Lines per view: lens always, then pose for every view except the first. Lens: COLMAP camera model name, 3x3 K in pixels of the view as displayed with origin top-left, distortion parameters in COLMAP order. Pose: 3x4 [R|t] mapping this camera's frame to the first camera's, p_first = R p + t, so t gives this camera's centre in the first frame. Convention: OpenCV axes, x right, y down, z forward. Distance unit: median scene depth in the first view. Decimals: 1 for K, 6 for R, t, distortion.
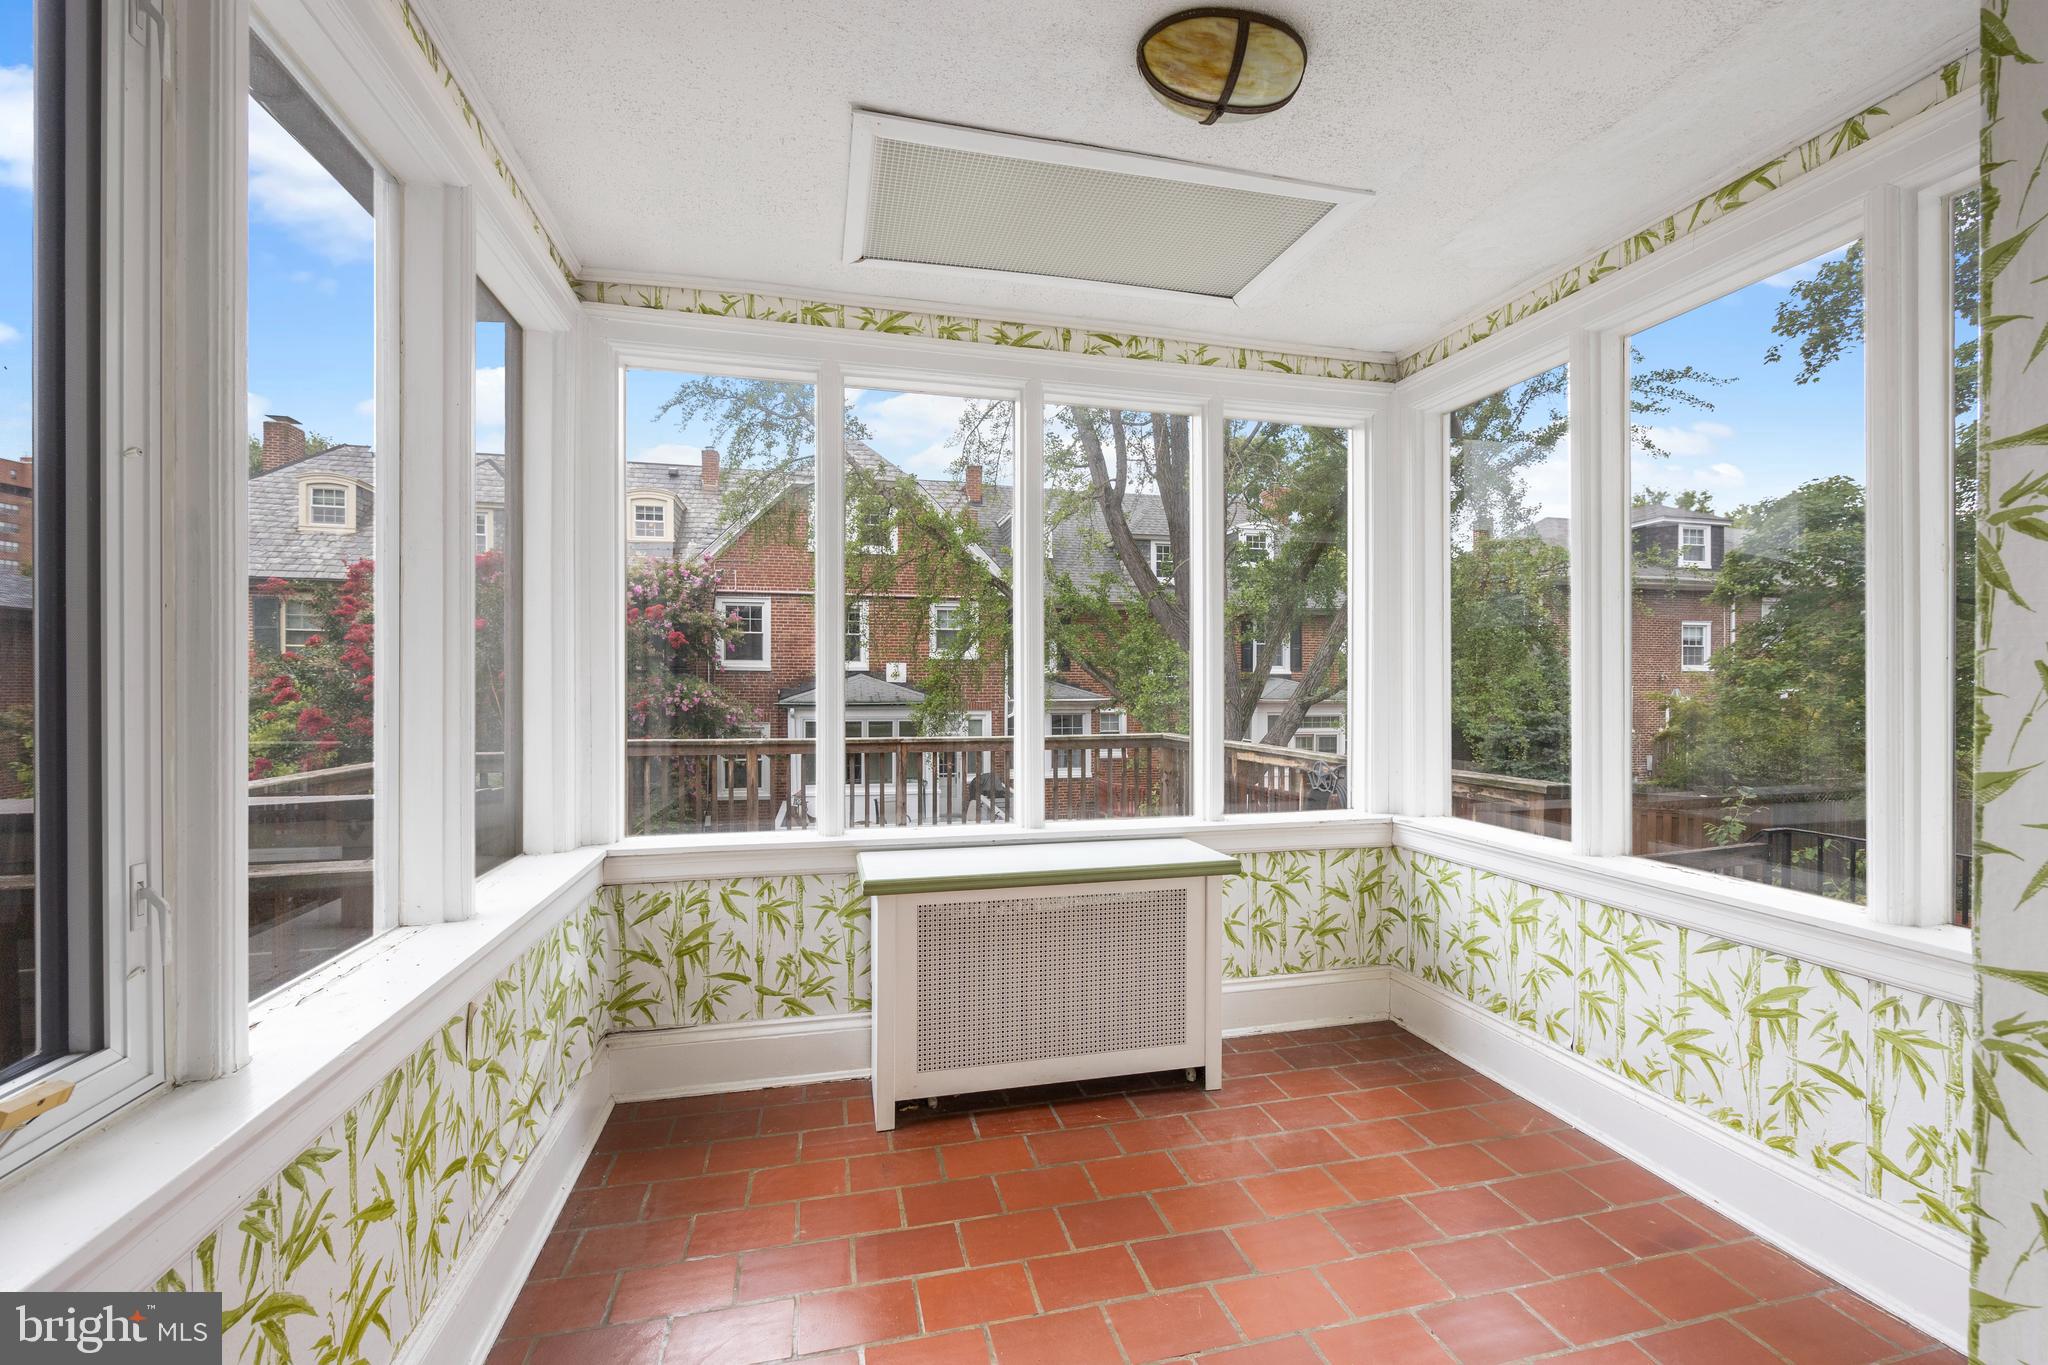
lens RADIAL K [[827.1, 0, 1021.0], [0, 827.1, 689.3], [0, 0, 1]] dist [-0.001272, -0.000307]
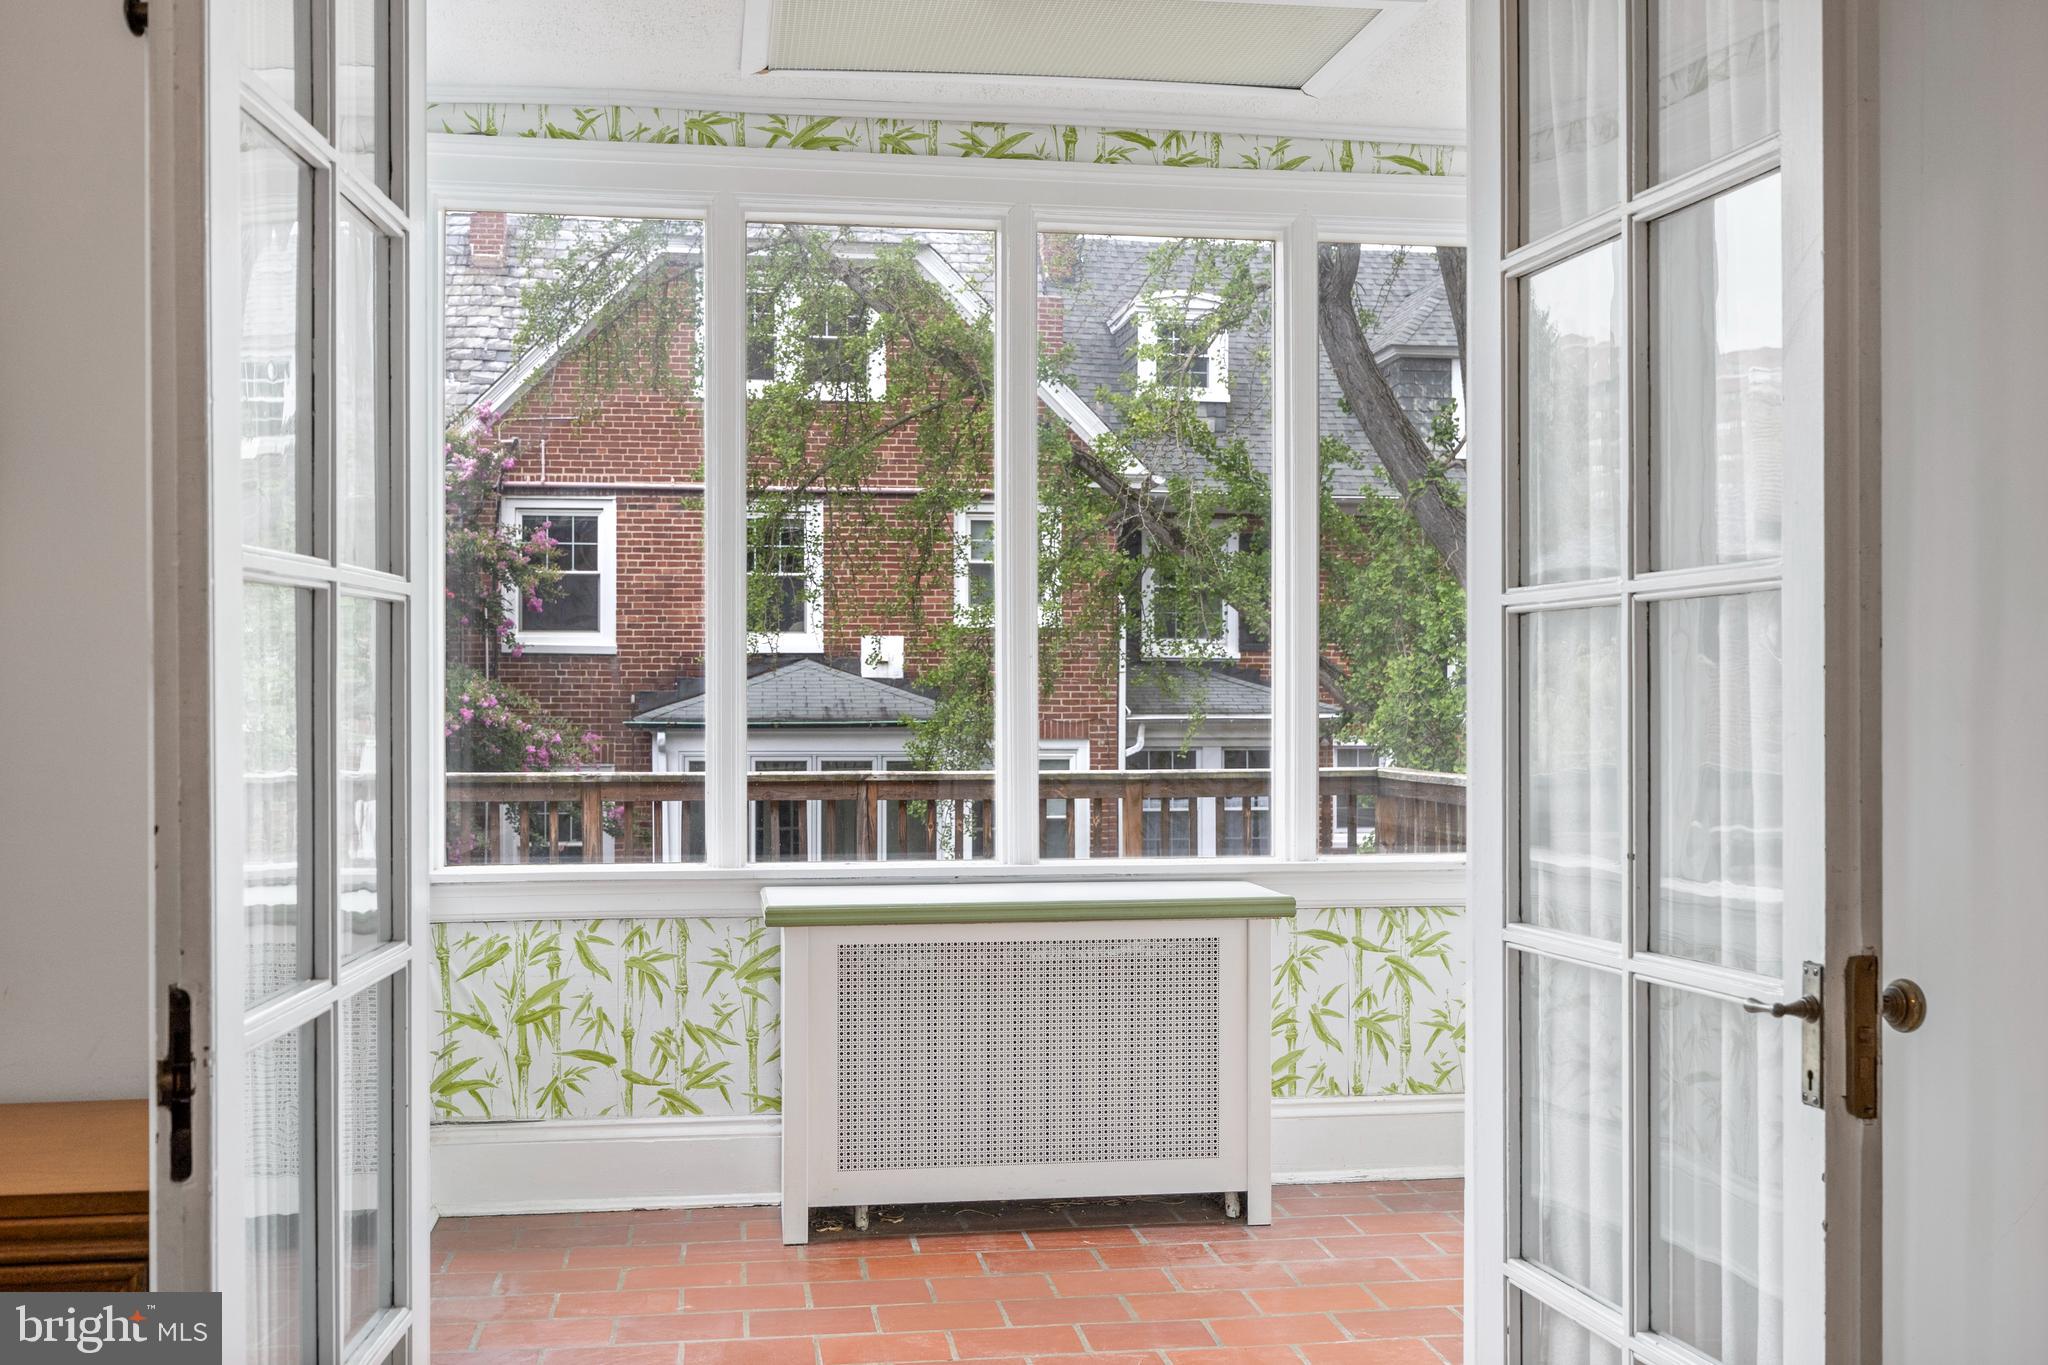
lens RADIAL K [[1891.6, 0, 1015.5], [0, 1891.6, 683.6], [0, 0, 1]] dist [-0.013292, 0.000000]
pose [[0.996496, -0.001614, -0.083619, 0.143259], [0.001001, 0.999972, -0.007367, 0.031169], [0.083629, 0.007257, 0.996471, -0.554851]]
